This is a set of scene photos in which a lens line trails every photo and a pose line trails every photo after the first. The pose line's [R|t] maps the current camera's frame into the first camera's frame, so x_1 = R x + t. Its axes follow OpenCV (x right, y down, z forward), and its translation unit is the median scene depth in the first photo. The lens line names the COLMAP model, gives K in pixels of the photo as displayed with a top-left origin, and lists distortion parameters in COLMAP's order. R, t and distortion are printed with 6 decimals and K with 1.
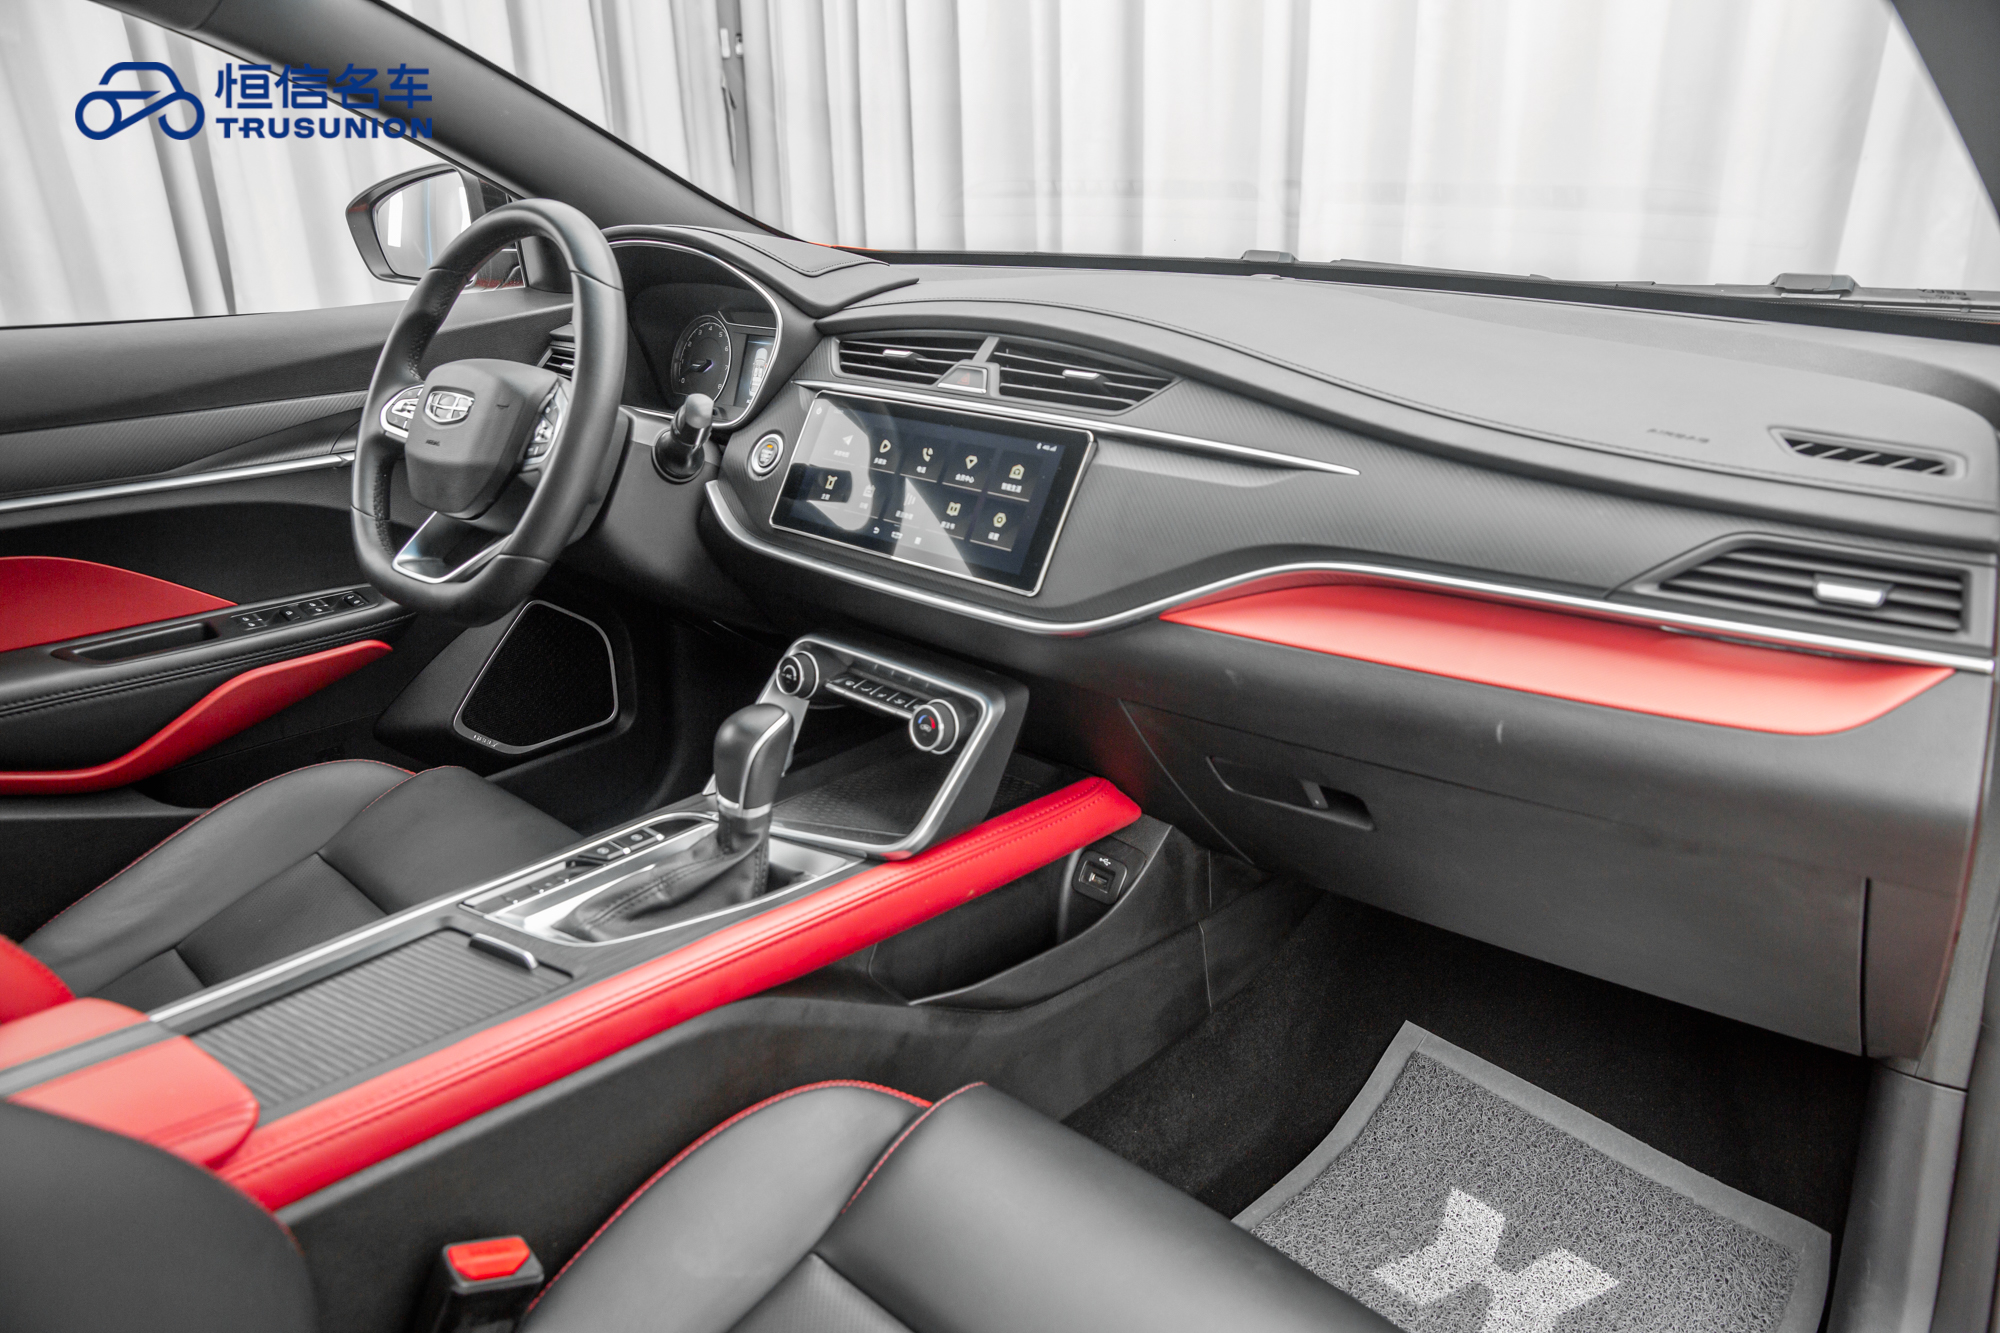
lens RADIAL K [[1353.6, 0, 950.9], [0, 1353.6, 671.7], [0, 0, 1]] dist [-0.060534, 0.000400]
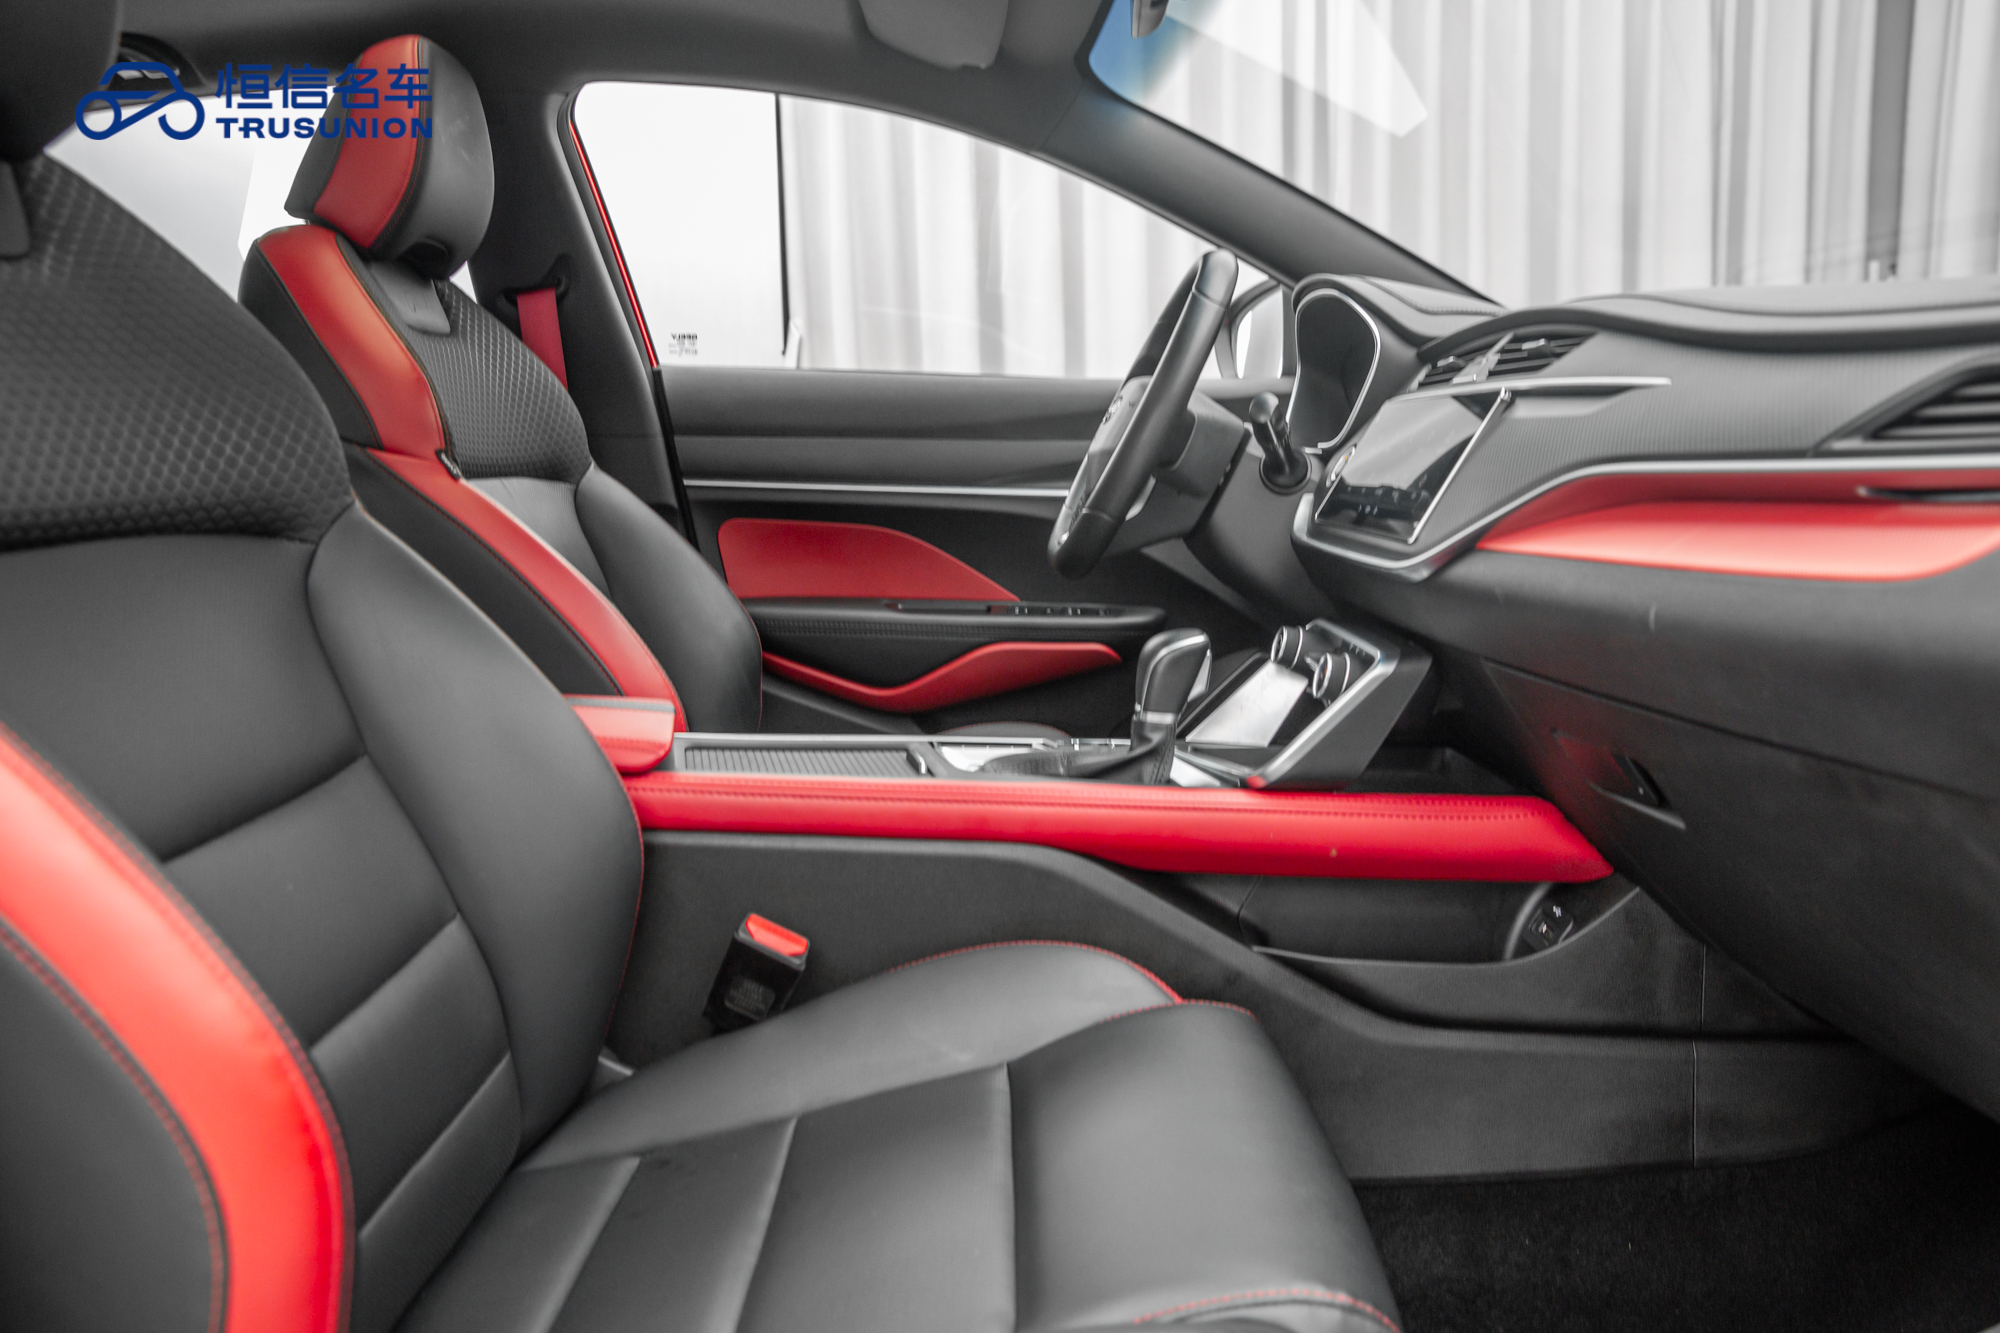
lens RADIAL K [[1377.4, 0, 1000.0], [0, 1377.4, 666.5], [0, 0, 1]] dist [-0.036470, 0.001169]
pose [[0.707776, 0.134465, -0.693522, 0.522339], [-0.271817, 0.957973, -0.091665, 0.193039], [0.652050, 0.253389, 0.714580, 0.096735]]
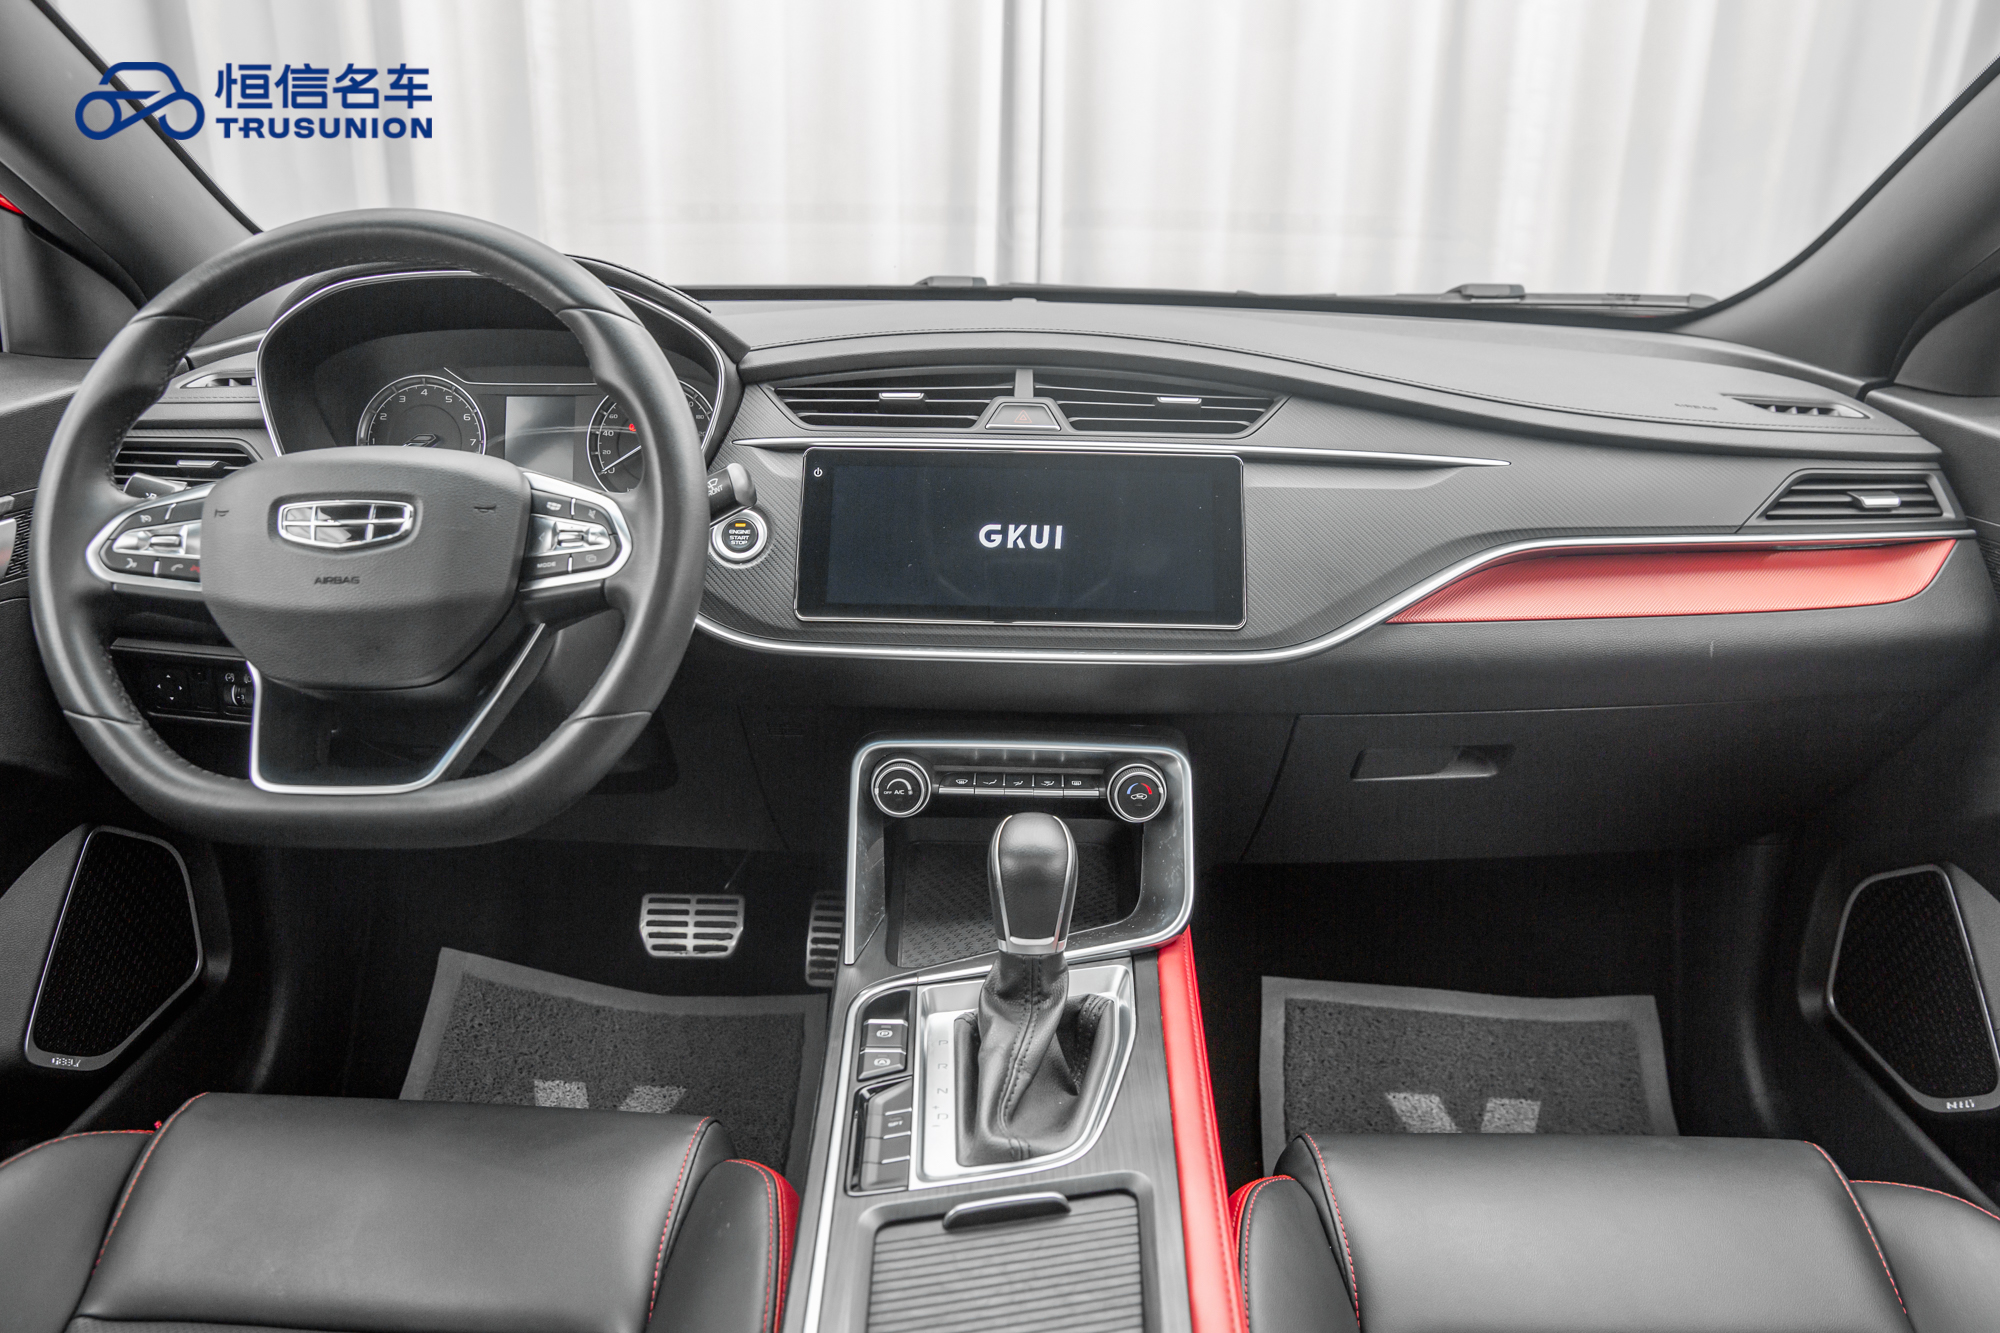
lens RADIAL K [[1410.1, 0, 1000.0], [0, 1410.1, 666.5], [0, 0, 1]] dist [-0.075747, 0.007276]
pose [[0.719254, -0.194092, 0.667085, -0.693144], [0.218365, 0.974679, 0.048145, -0.108170], [-0.659538, 0.111039, 0.743424, 0.346043]]
